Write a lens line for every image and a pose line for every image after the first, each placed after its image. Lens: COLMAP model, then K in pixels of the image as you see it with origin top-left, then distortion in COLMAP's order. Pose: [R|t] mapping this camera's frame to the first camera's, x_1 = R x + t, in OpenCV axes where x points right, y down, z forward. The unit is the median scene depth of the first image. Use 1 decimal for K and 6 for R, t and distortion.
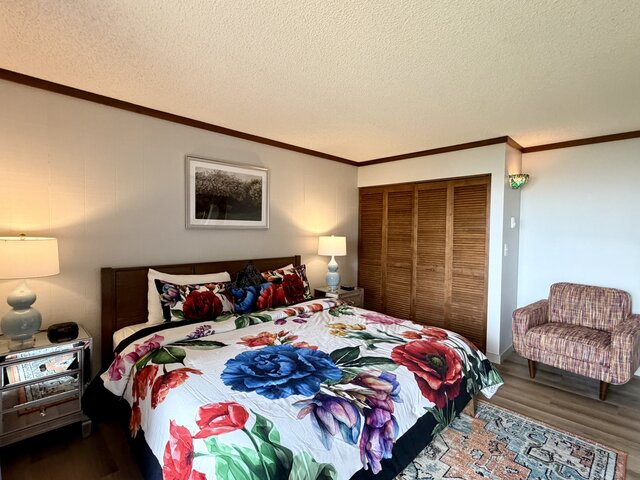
lens RADIAL K [[322.1, 0, 307.0], [0, 322.1, 233.6], [0, 0, 1]] dist [-0.013331, 0.001379]
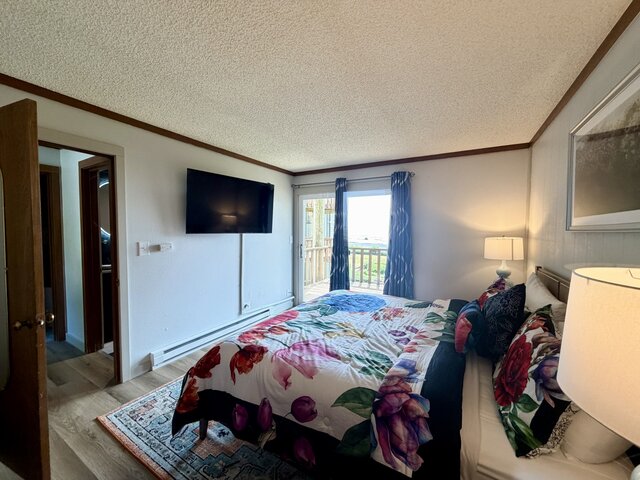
lens RADIAL K [[253.9, 0, 313.8], [0, 253.9, 240.6], [0, 0, 1]] dist [-0.006897, 0.000158]
pose [[-0.959660, -0.010458, -0.280969, 0.459908], [-0.028142, 0.997863, 0.058978, -0.019658], [0.279751, 0.064506, -0.957903, 1.848752]]
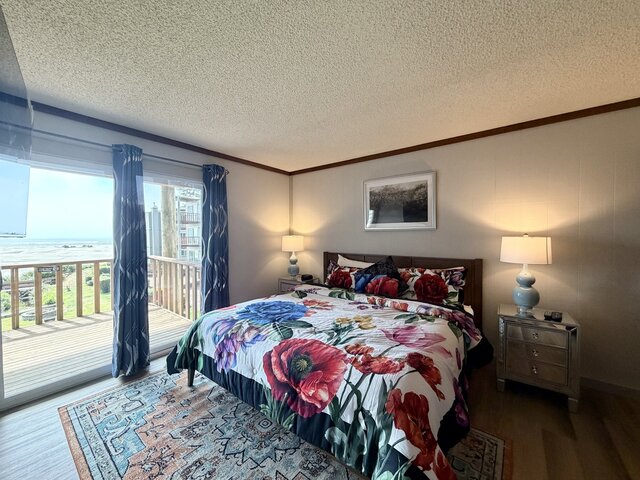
lens RADIAL K [[253.9, 0, 316.5], [0, 253.9, 238.3], [0, 0, 1]] dist [-0.006897, 0.000158]
pose [[0.141135, 0.004194, -0.989981, 0.999651], [-0.009796, 0.999948, 0.002840, 0.024942], [0.989942, 0.009297, 0.141169, 0.820030]]
